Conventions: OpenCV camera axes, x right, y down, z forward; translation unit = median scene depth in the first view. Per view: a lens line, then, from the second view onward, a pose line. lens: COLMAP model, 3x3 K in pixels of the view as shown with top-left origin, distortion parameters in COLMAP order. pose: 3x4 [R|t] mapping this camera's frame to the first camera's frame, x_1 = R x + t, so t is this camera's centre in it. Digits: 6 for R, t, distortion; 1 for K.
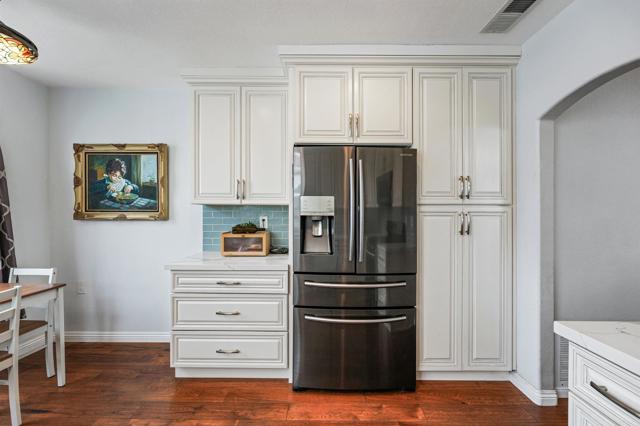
lens RADIAL K [[253.5, 0, 318.8], [0, 253.5, 212.2], [0, 0, 1]] dist [0.000151, 0.000117]
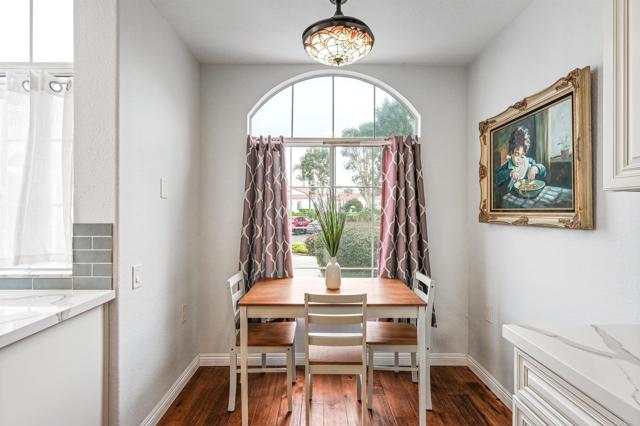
lens RADIAL K [[309.9, 0, 320.0], [0, 309.9, 213.0], [0, 0, 1]] dist [0.000257, 0.000096]
pose [[0.008957, 0.002998, -0.999955, -0.034006], [-0.002476, 0.999993, 0.002976, -0.000002], [0.999957, 0.002449, 0.008965, 0.500001]]
